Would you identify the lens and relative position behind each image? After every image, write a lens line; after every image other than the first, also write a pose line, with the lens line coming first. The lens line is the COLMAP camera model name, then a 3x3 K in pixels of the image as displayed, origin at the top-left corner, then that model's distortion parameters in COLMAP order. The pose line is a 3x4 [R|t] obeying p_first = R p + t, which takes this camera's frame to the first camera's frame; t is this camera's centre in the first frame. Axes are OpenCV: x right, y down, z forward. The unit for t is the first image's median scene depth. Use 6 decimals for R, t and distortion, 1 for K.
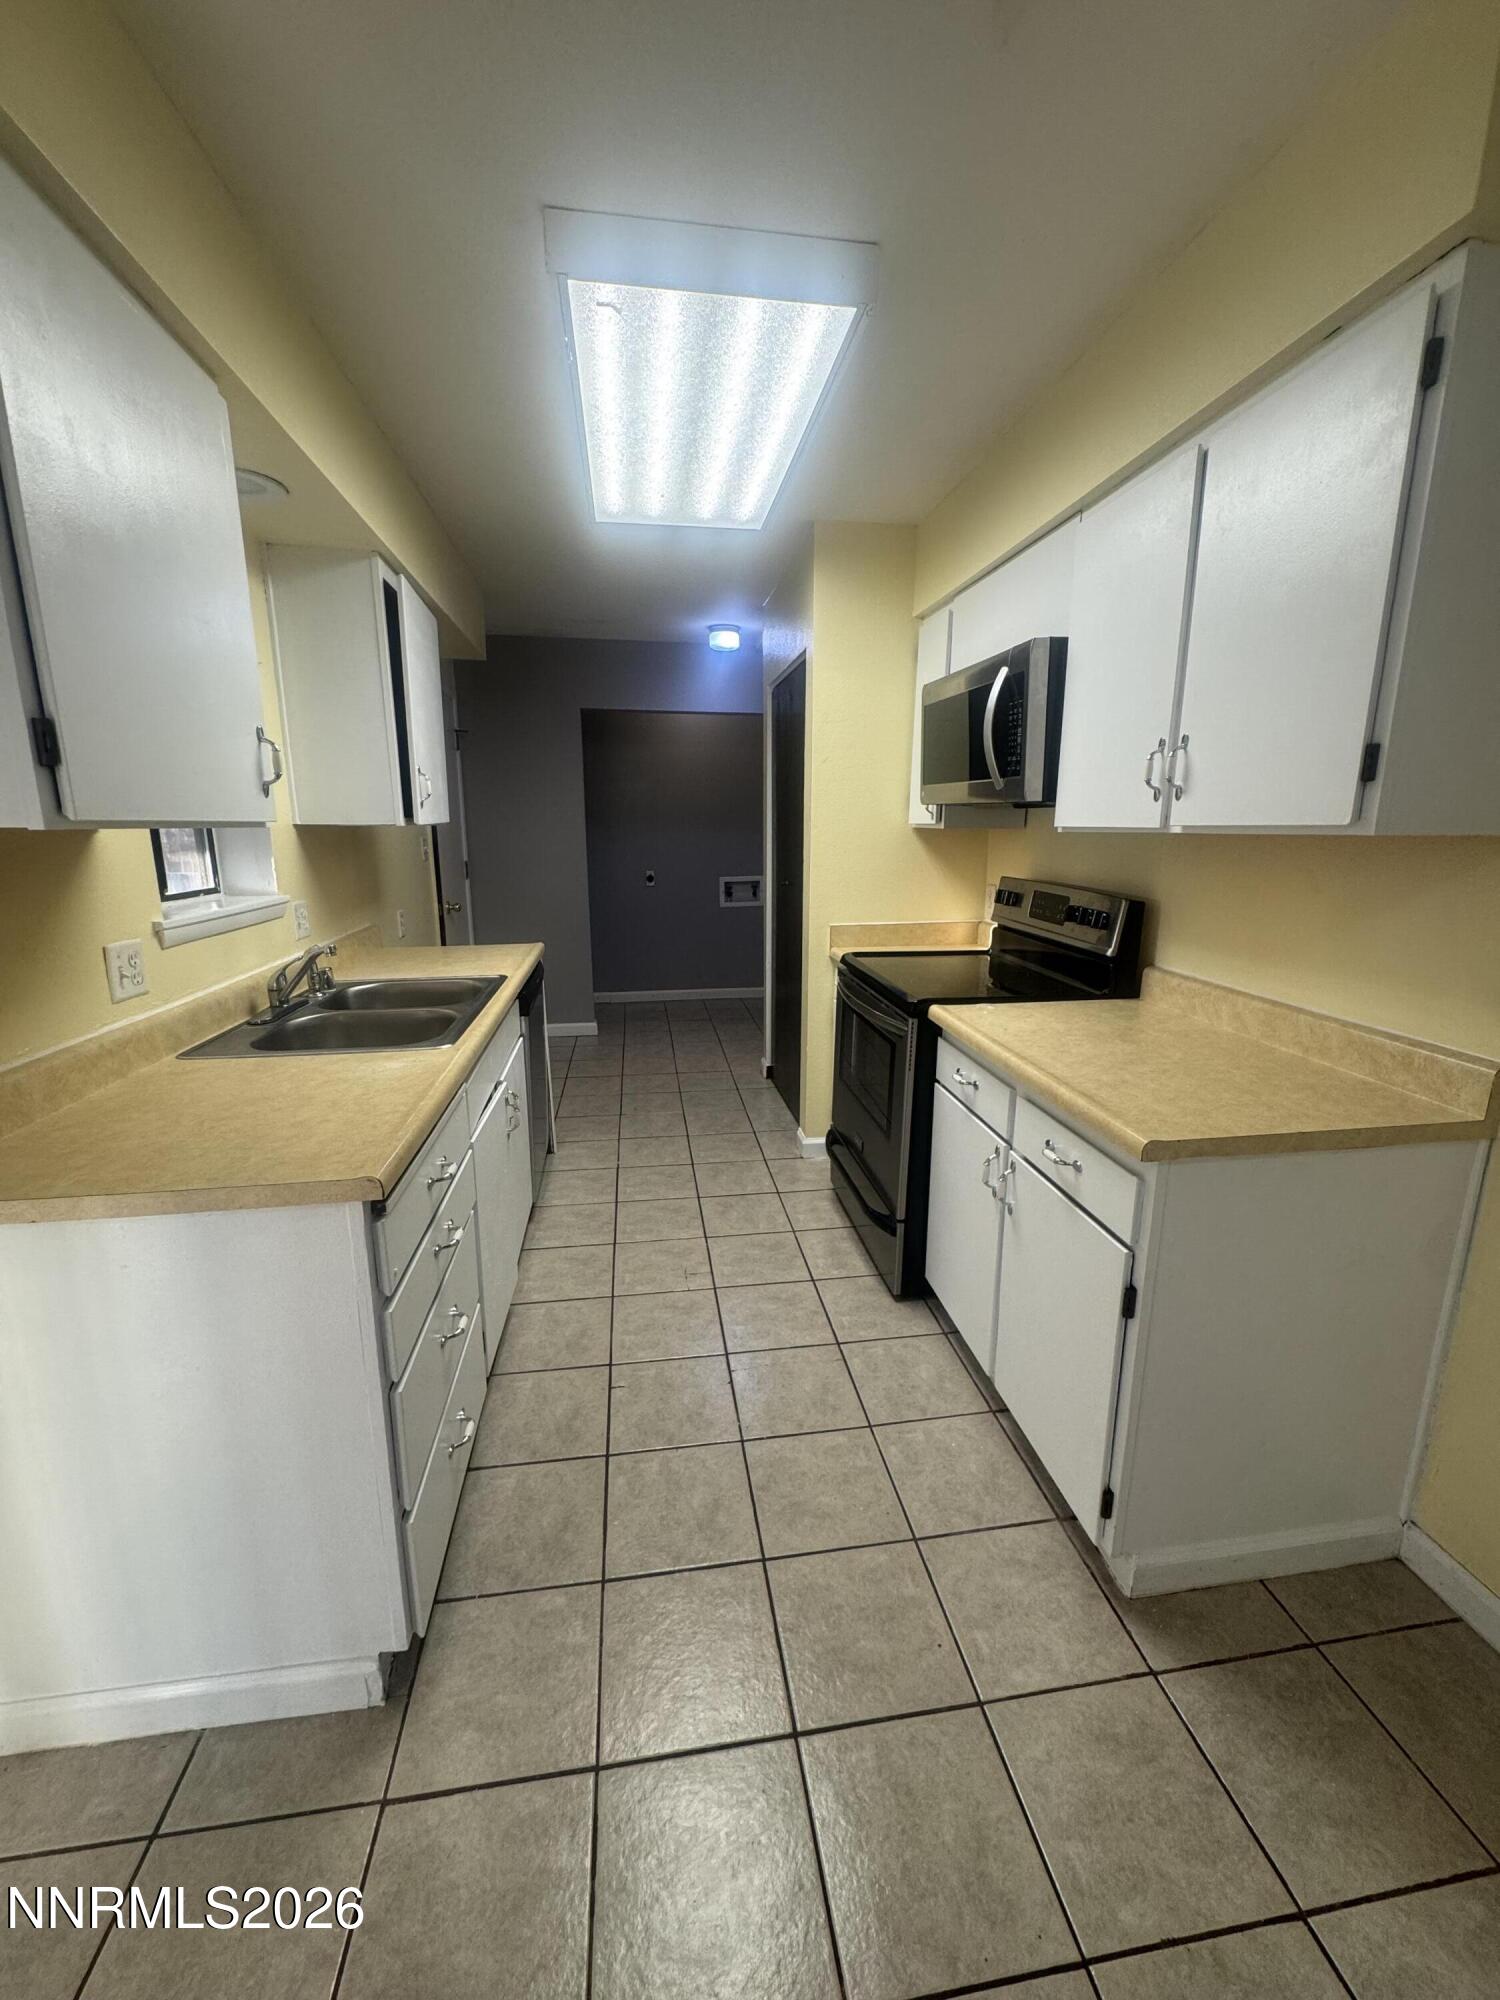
lens RADIAL K [[795.9, 0, 751.6], [0, 795.9, 998.9], [0, 0, 1]] dist [-0.002799, 0.001055]
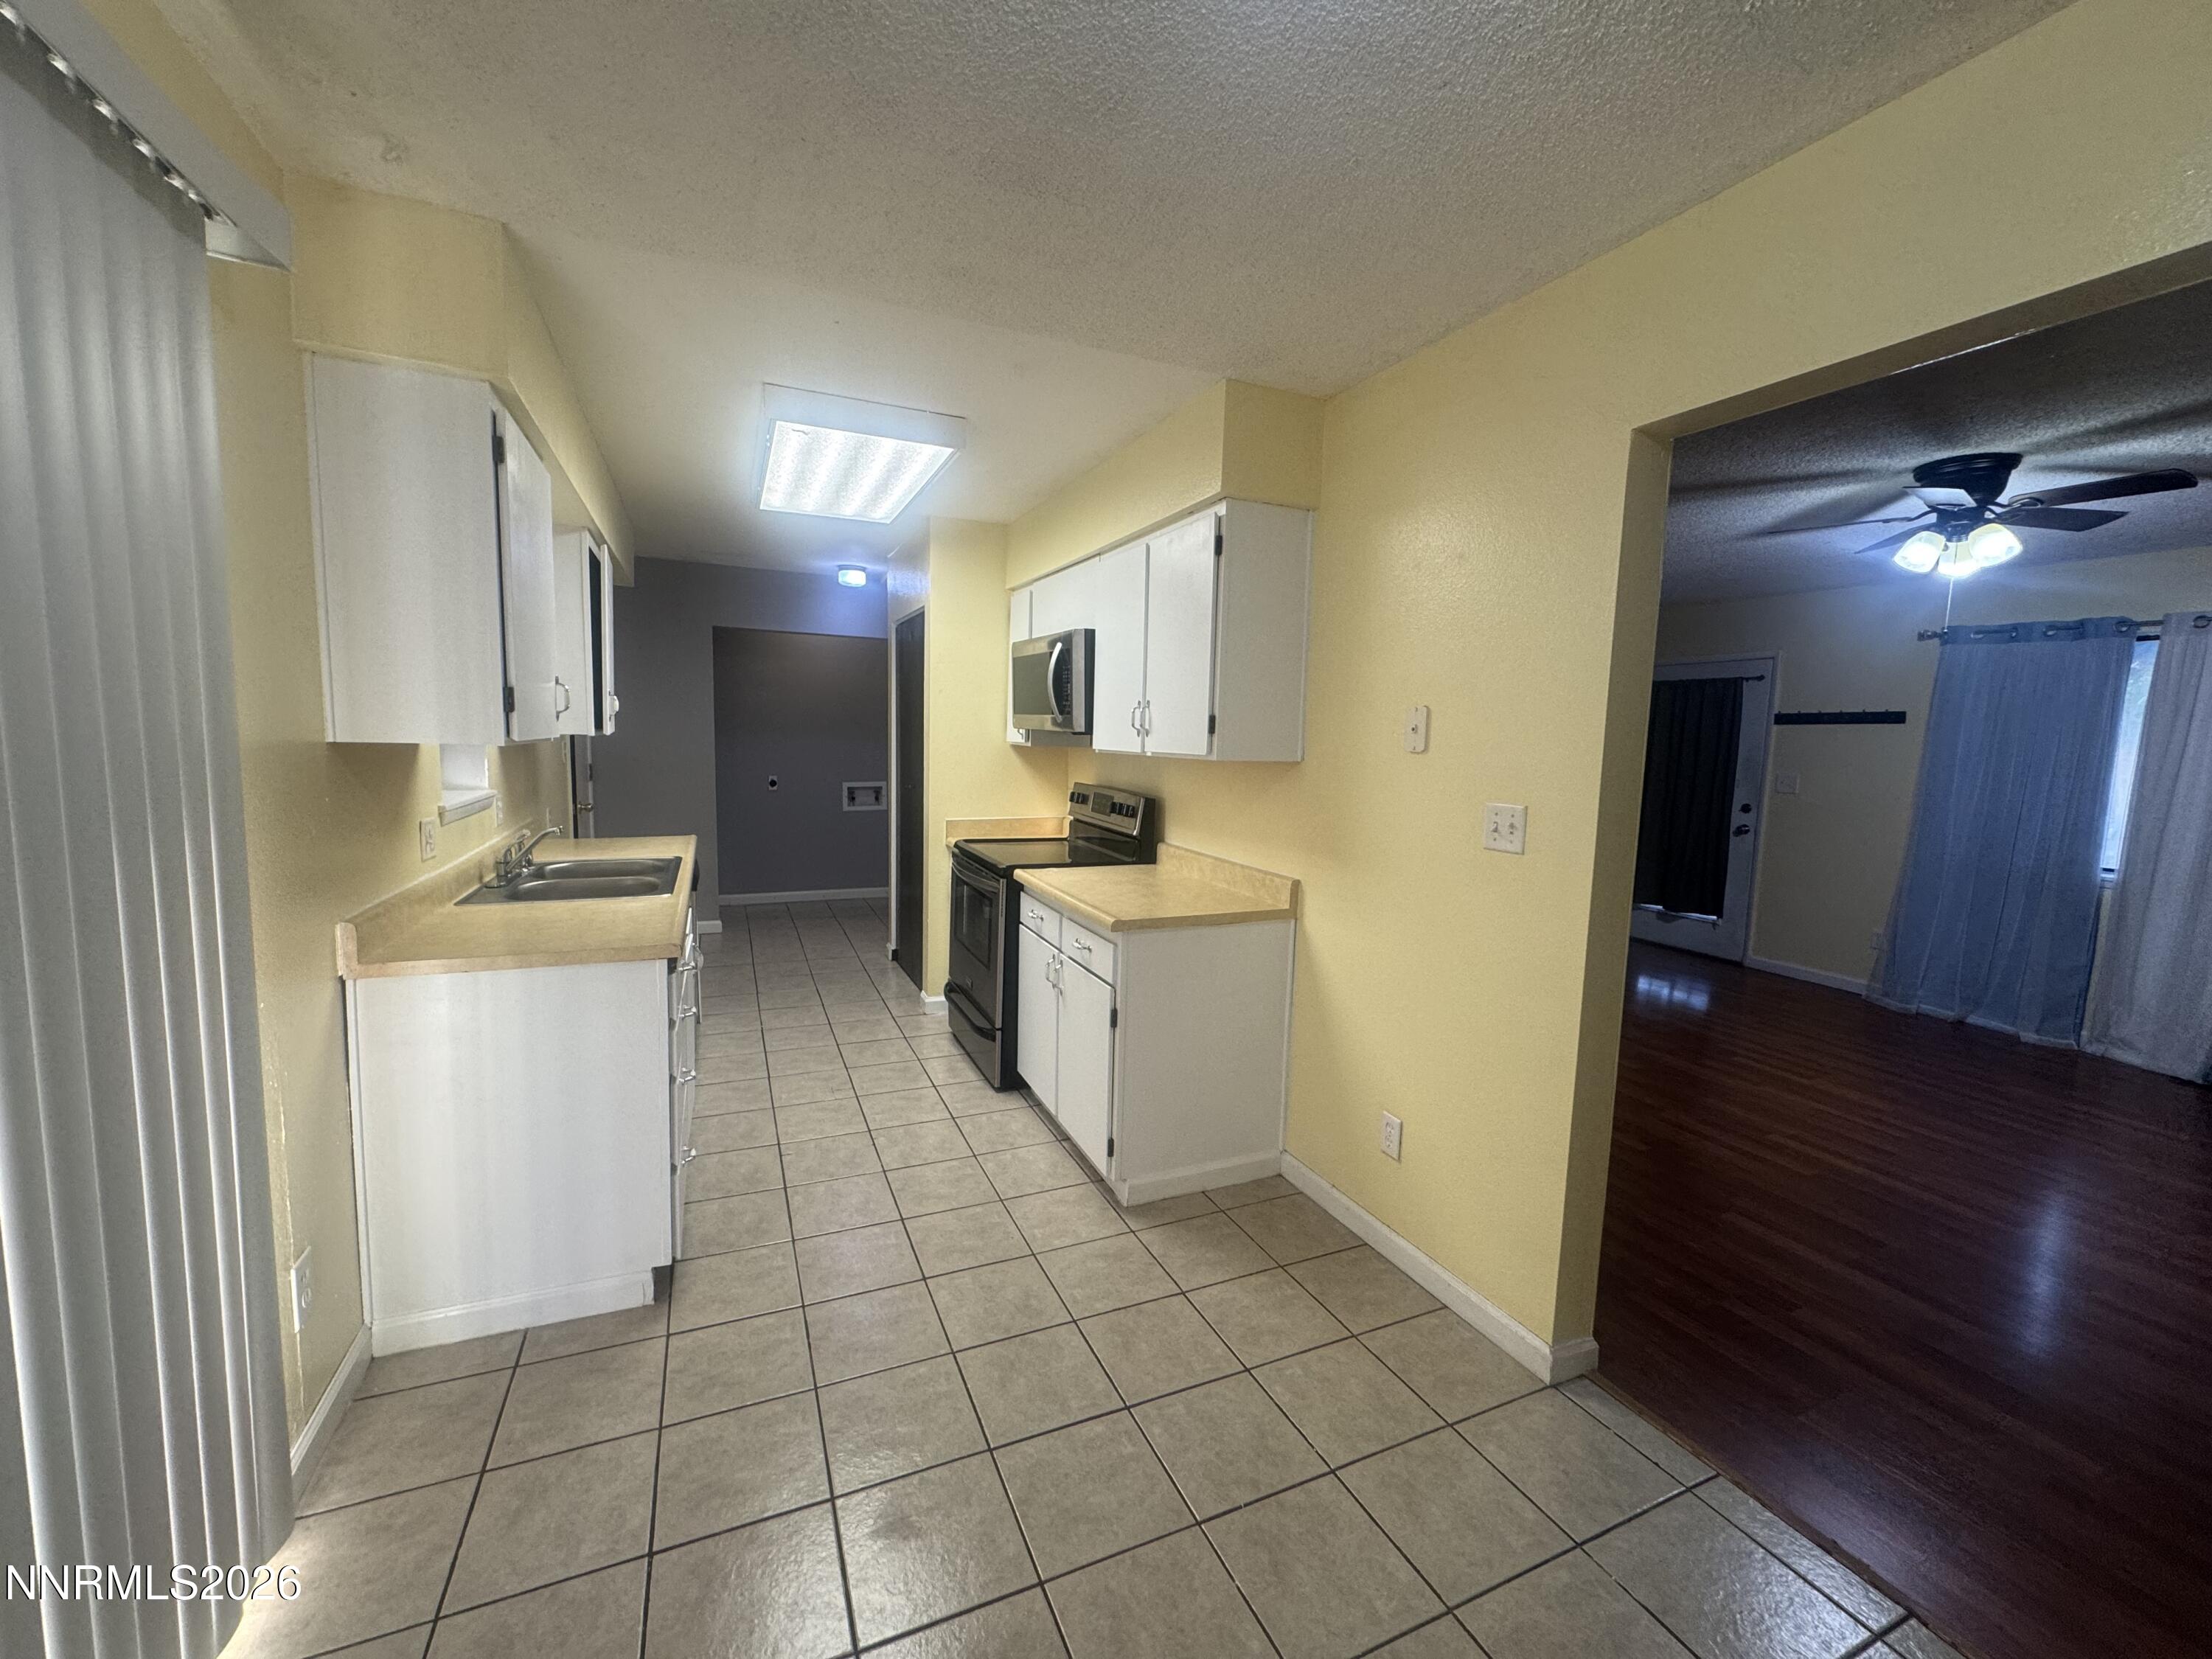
lens RADIAL K [[880.3, 0, 1105.8], [0, 880.3, 831.9], [0, 0, 1]] dist [-0.002799, 0.001055]
pose [[0.964375, -0.003924, 0.264508, -0.041506], [0.030421, 0.994901, -0.096156, 0.110092], [-0.262782, 0.100777, 0.959578, -0.643237]]
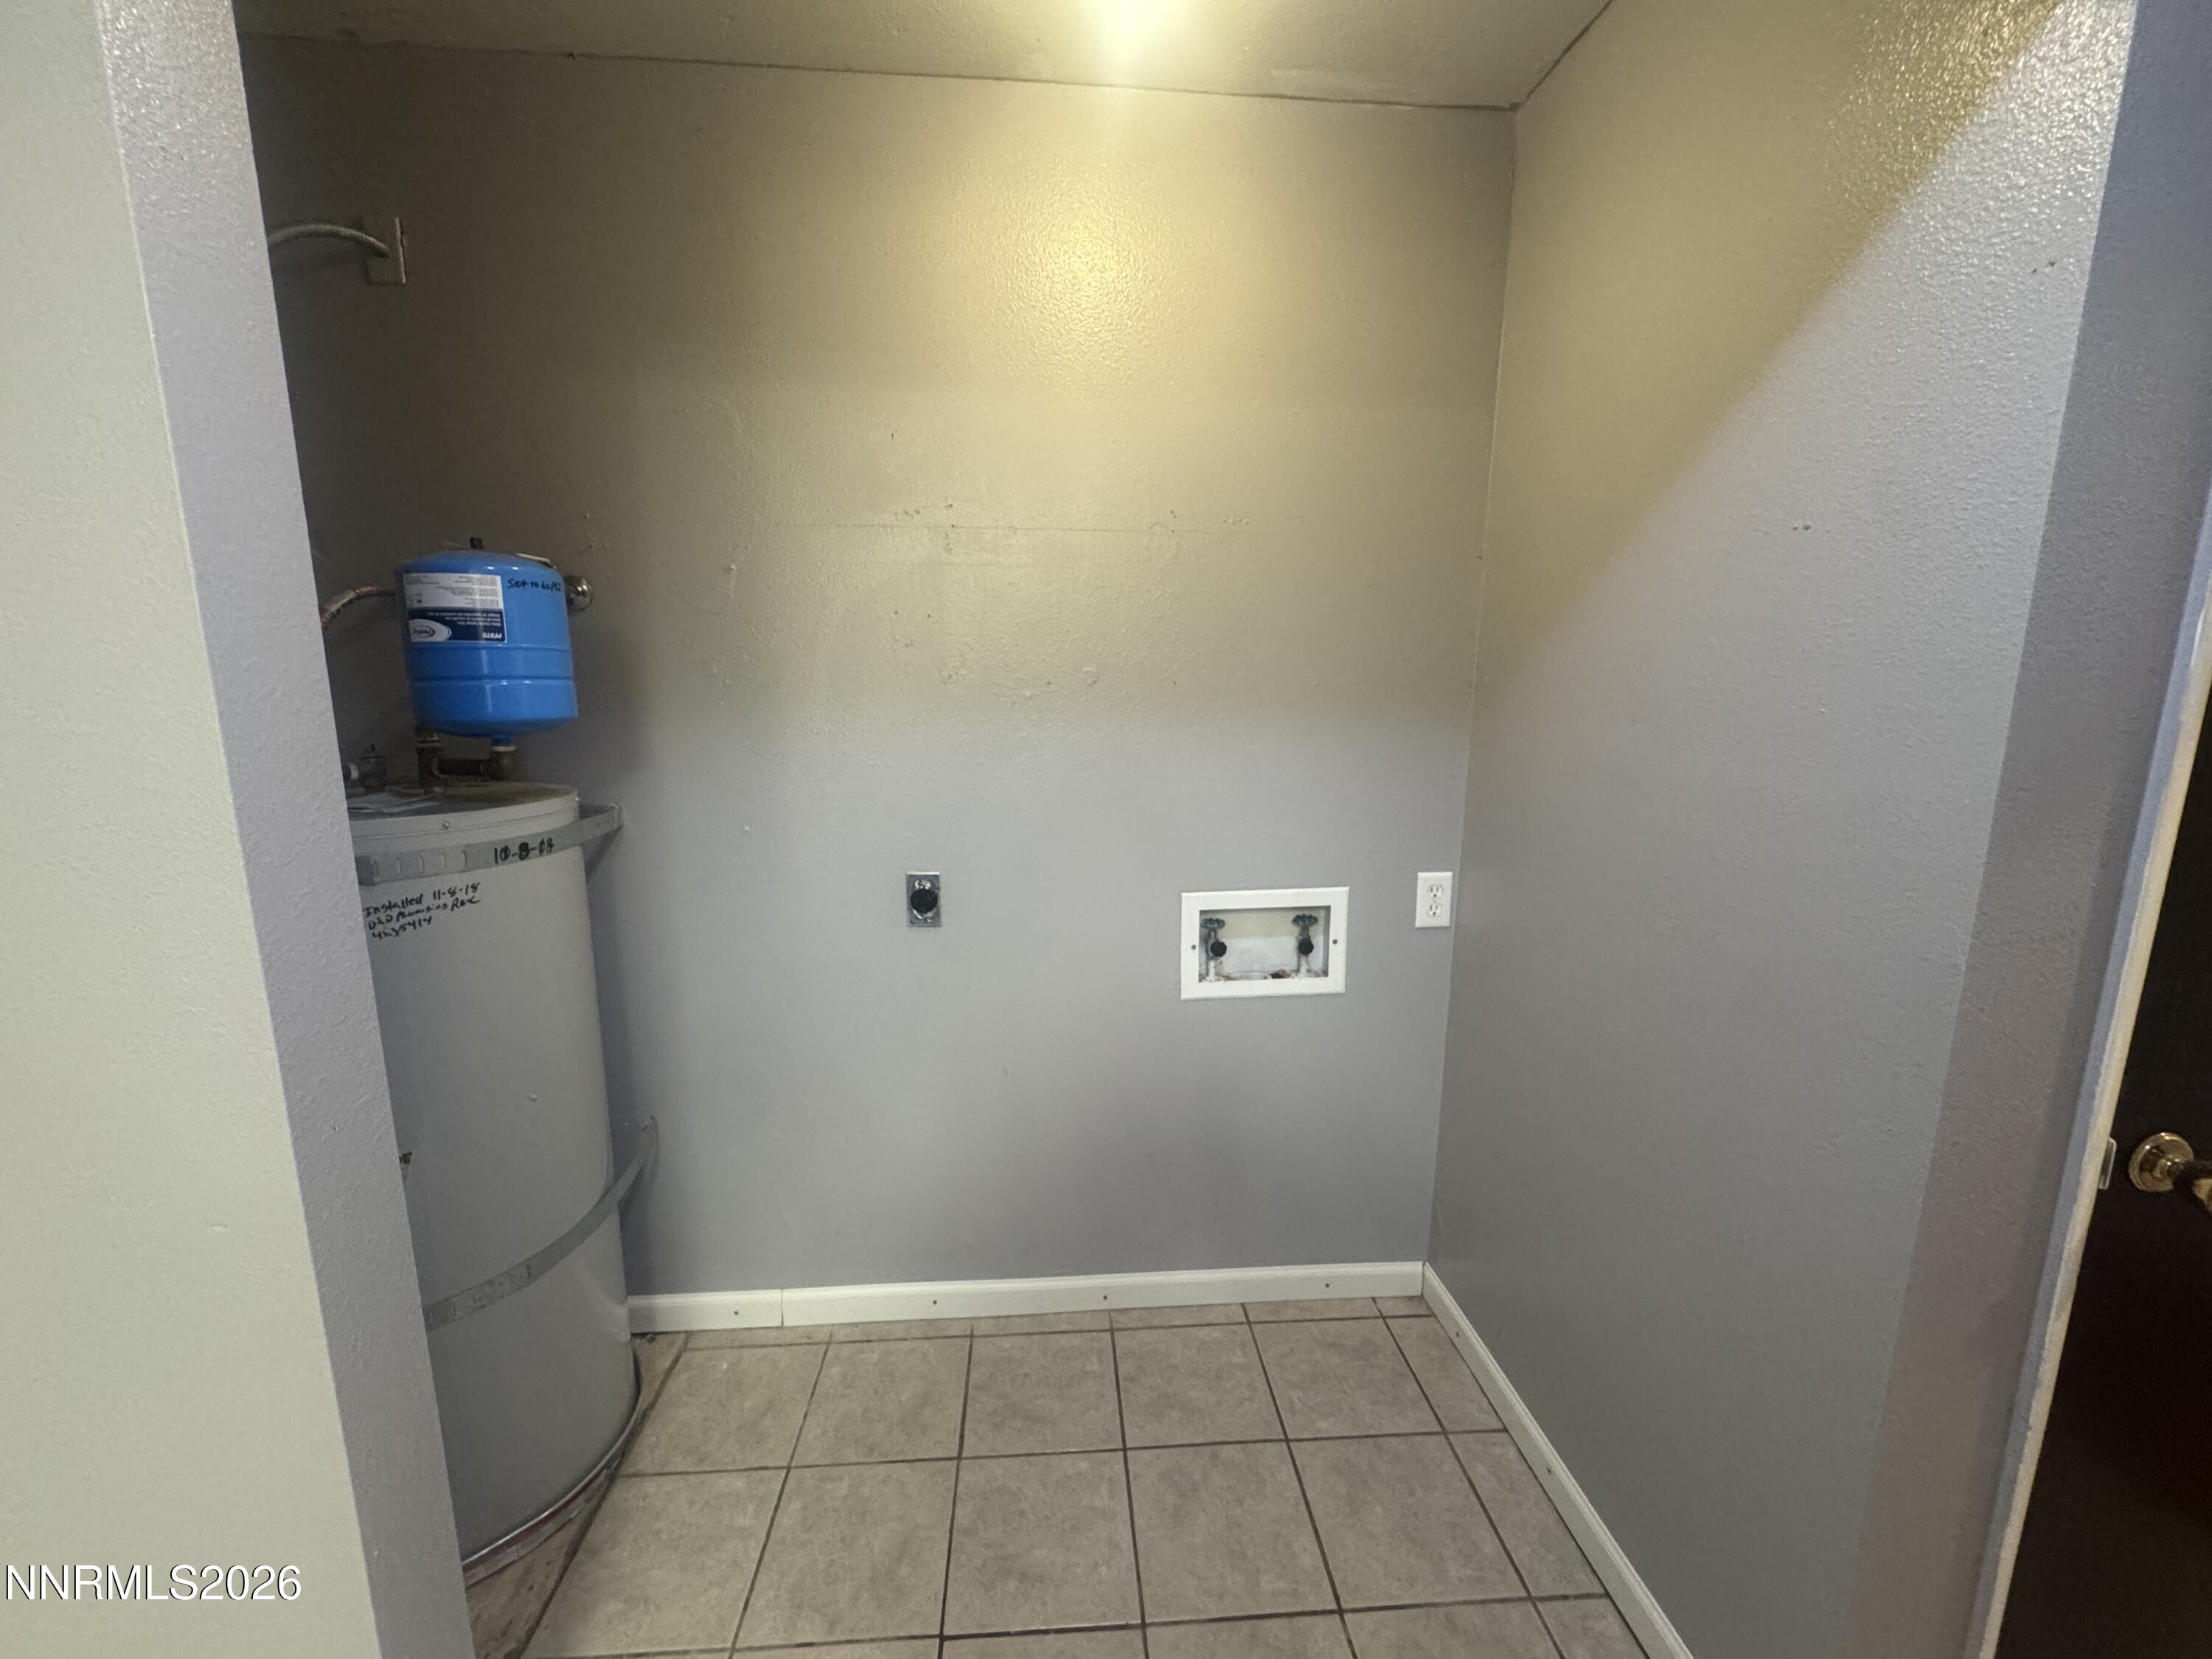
lens RADIAL K [[880.3, 0, 1101.6], [0, 880.3, 814.8], [0, 0, 1]] dist [-0.002799, 0.001055]
pose [[0.996723, 0.022588, -0.077675, -0.144920], [-0.025857, 0.998810, -0.041341, -0.539416], [0.076649, 0.043214, 0.996121, 2.282781]]
